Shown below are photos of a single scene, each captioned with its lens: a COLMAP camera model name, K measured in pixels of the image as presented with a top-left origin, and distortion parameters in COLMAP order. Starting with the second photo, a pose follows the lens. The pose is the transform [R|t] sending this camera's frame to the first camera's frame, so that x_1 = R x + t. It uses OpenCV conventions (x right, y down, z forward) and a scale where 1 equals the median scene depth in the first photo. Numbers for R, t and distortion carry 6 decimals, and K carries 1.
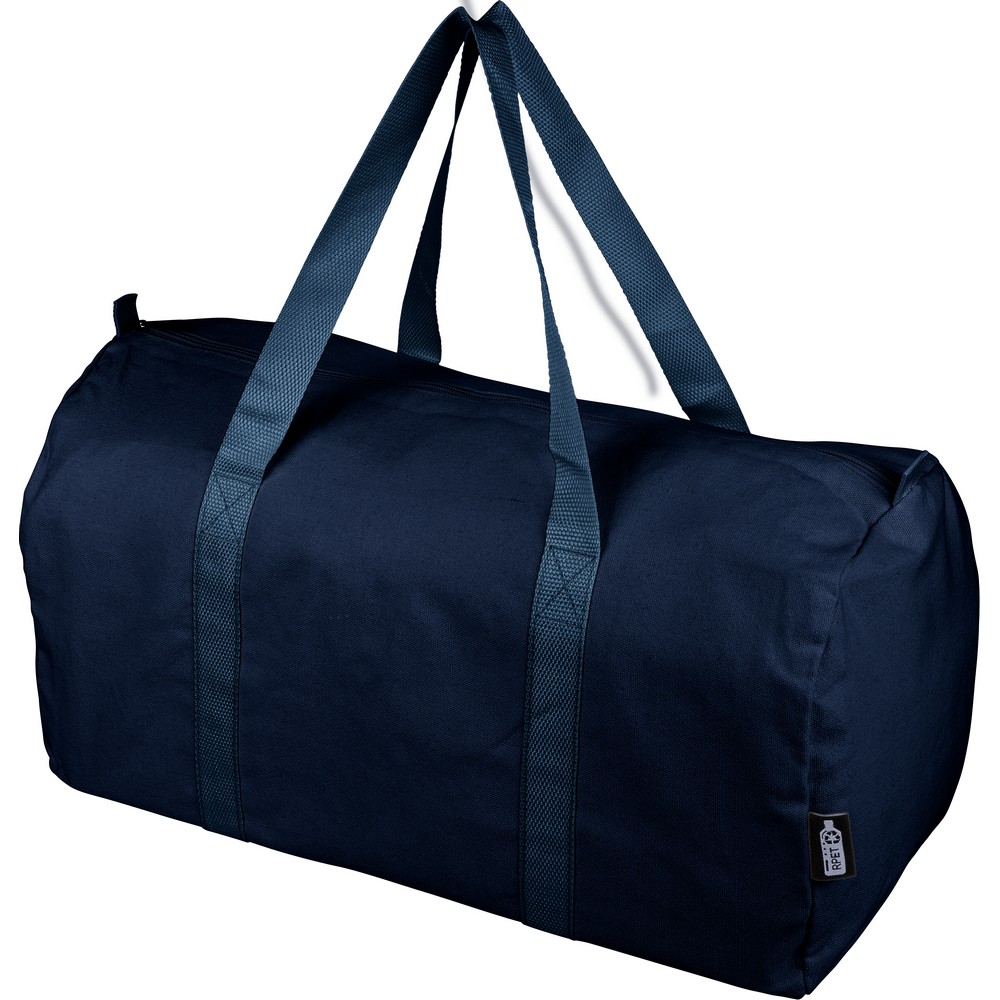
lens RADIAL K [[2293.6, 0, 500.0], [0, 2293.6, 500.0], [0, 0, 1]] dist [-0.010132, 0.185069]
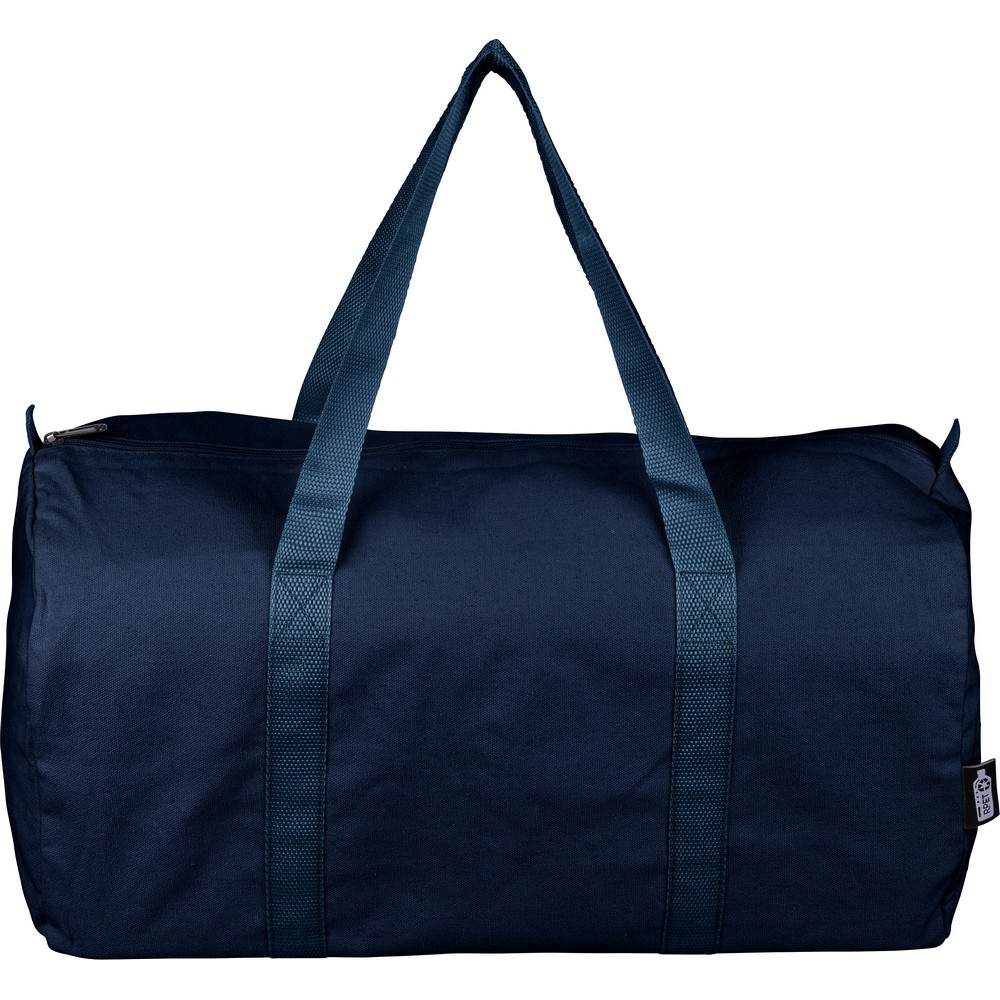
lens RADIAL K [[2293.6, 0, 500.0], [0, 2293.6, 500.0], [0, 0, 1]] dist [-0.010132, 0.185069]
pose [[0.865217, -0.177957, 0.468754, -0.504363], [0.184858, 0.982254, 0.031694, -0.056644], [-0.466076, 0.059231, 0.882760, 0.142968]]
